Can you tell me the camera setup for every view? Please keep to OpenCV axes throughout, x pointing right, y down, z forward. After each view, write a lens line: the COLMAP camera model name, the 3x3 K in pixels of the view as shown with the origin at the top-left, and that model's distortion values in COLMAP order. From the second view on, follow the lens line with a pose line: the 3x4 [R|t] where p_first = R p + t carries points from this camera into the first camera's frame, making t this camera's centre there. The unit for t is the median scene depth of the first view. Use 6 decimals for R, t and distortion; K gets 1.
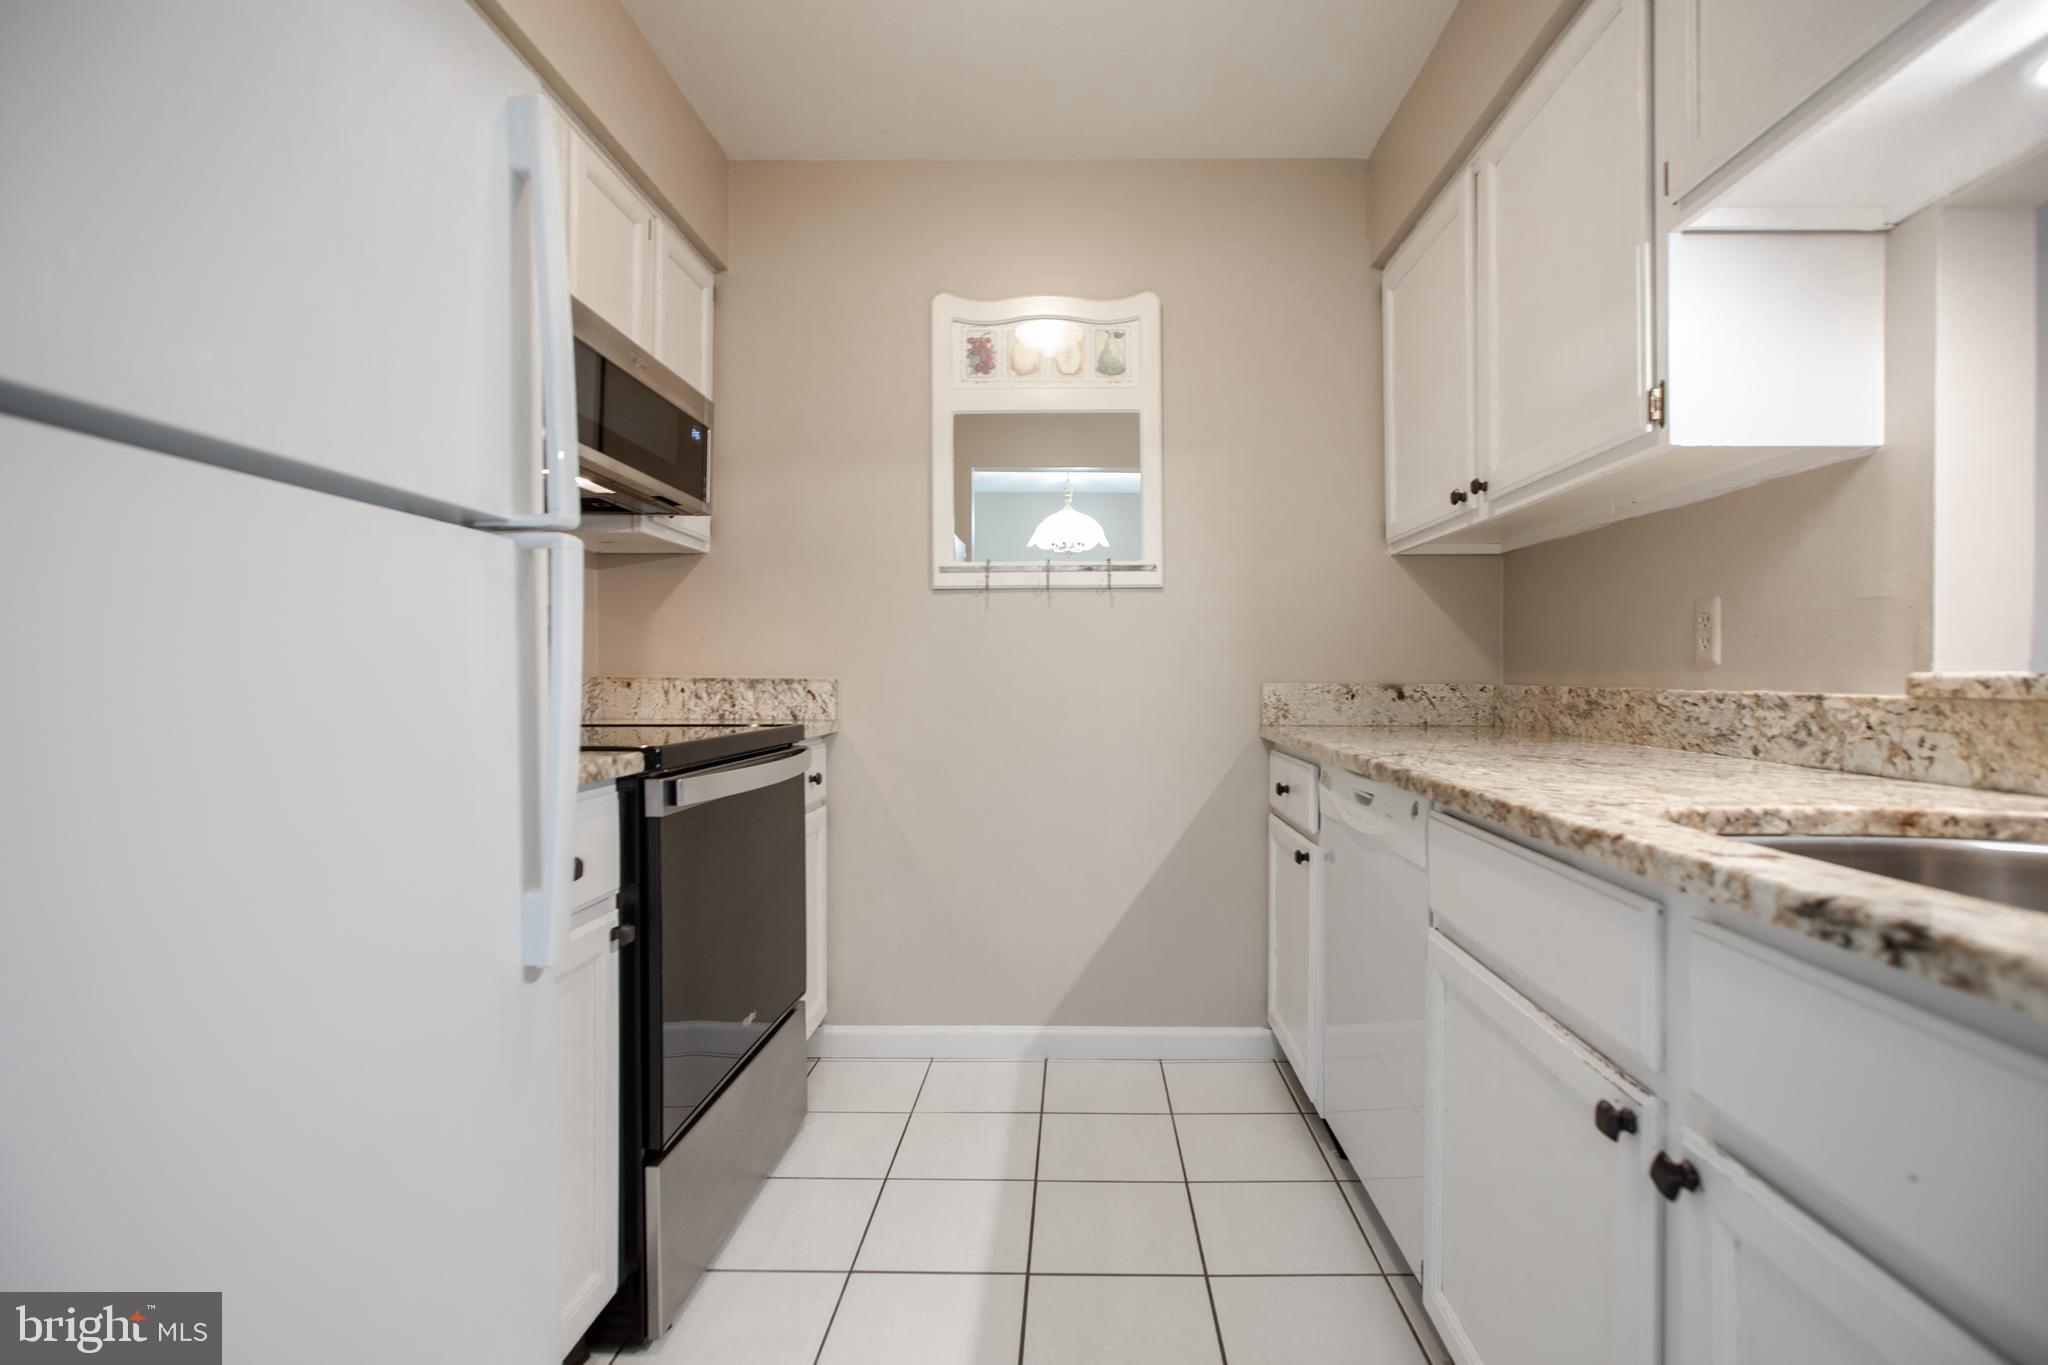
lens RADIAL K [[955.0, 0, 1030.4], [0, 955.0, 678.4], [0, 0, 1]] dist [-0.000673, 0.000607]
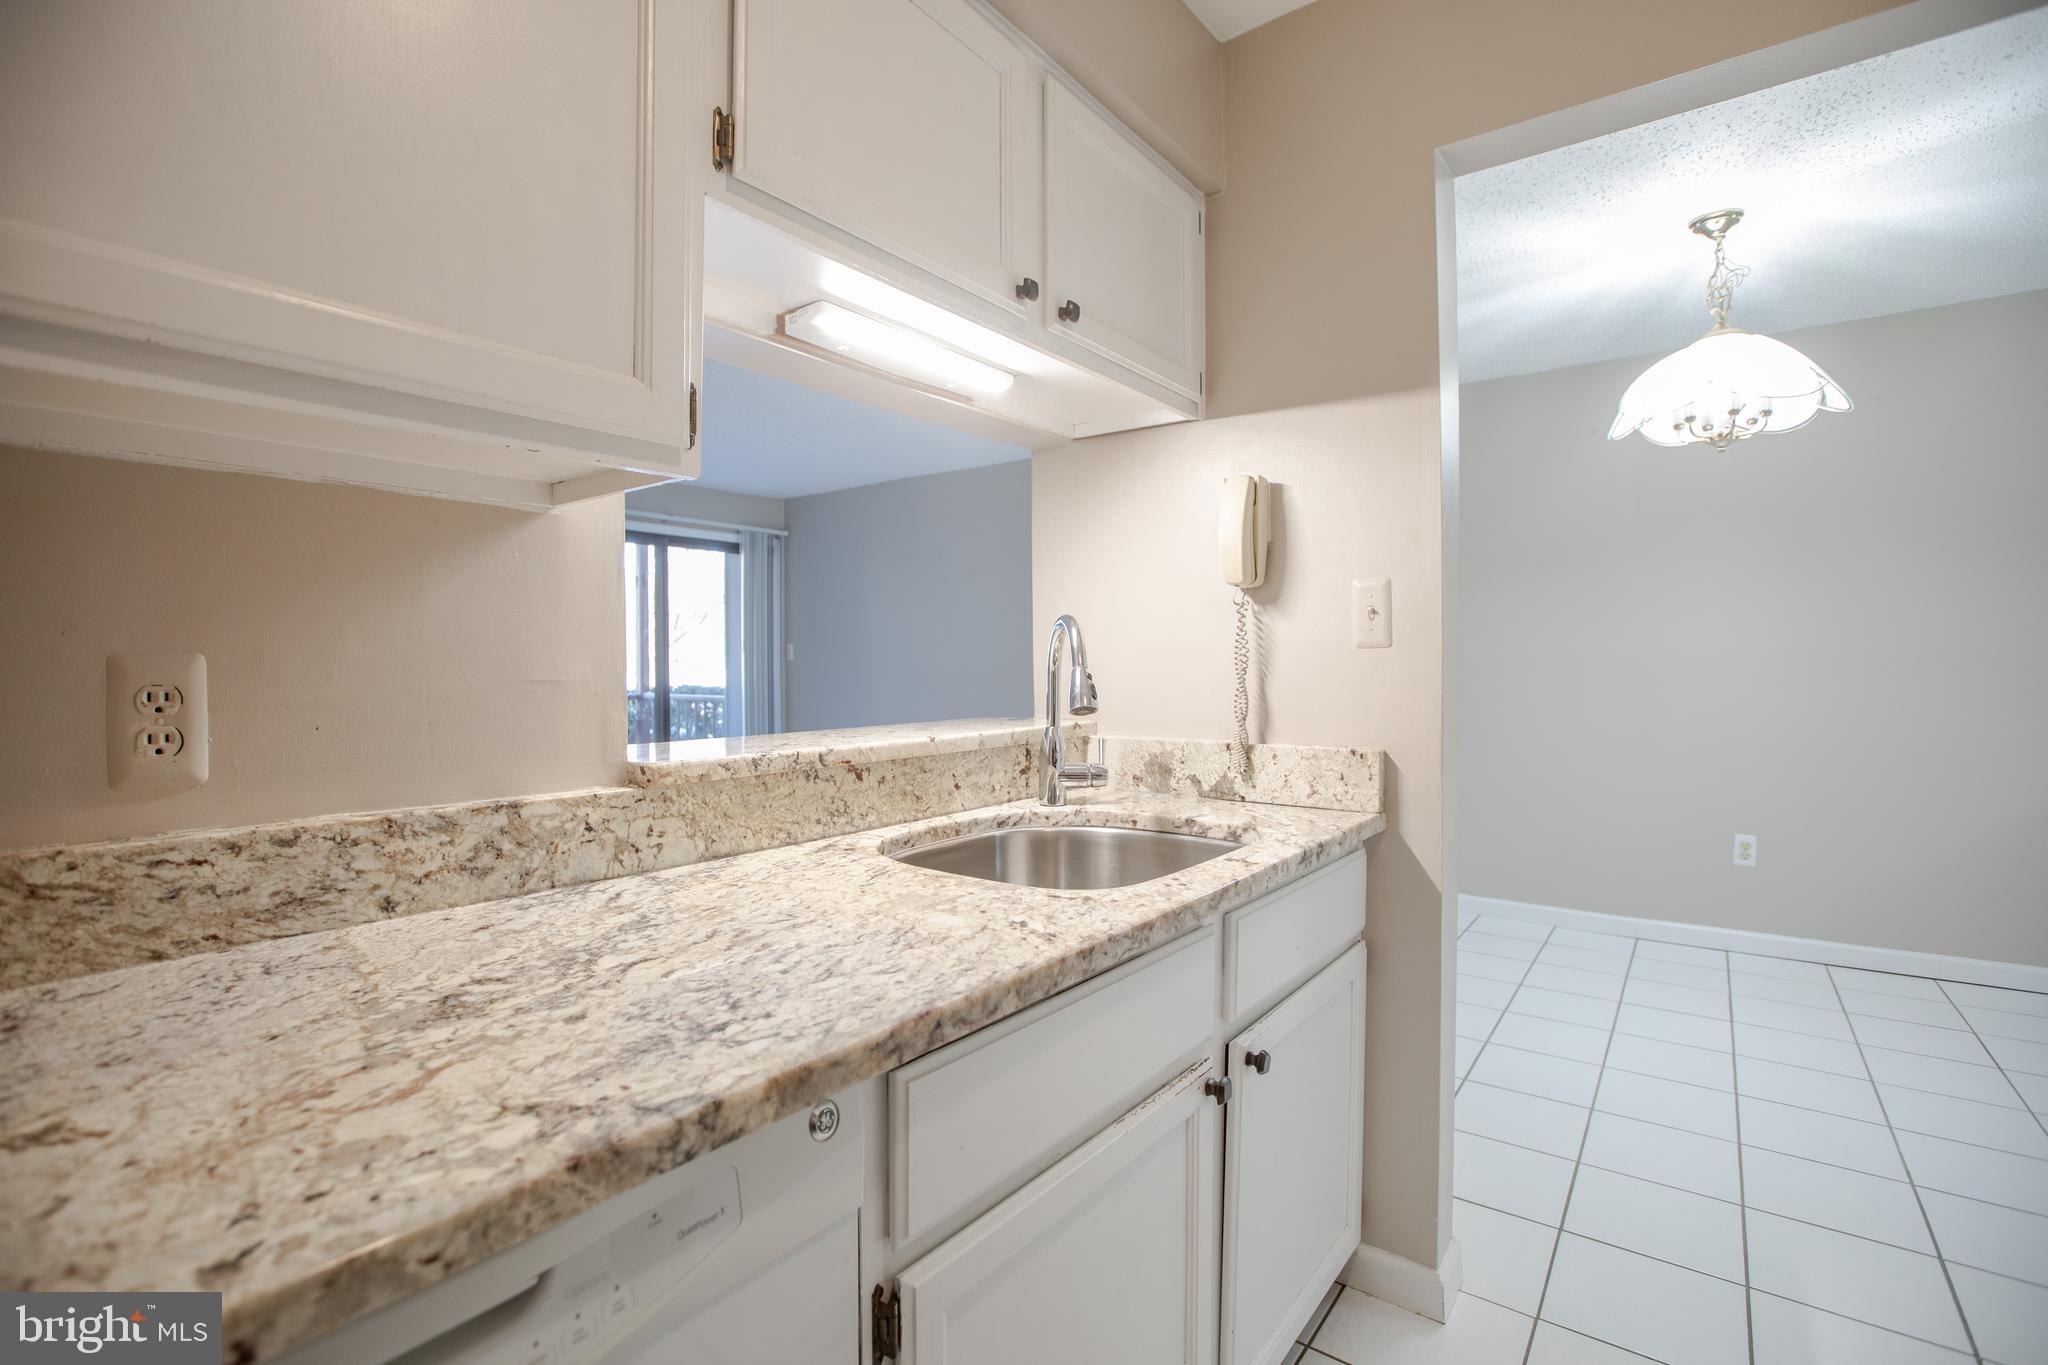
lens RADIAL K [[955.0, 0, 1025.8], [0, 955.0, 676.3], [0, 0, 1]] dist [-0.000673, 0.000607]
pose [[-0.832054, -0.003494, 0.554683, 0.044218], [0.003583, 0.999925, 0.011674, -0.092135], [-0.554683, 0.011701, -0.831980, 1.400805]]
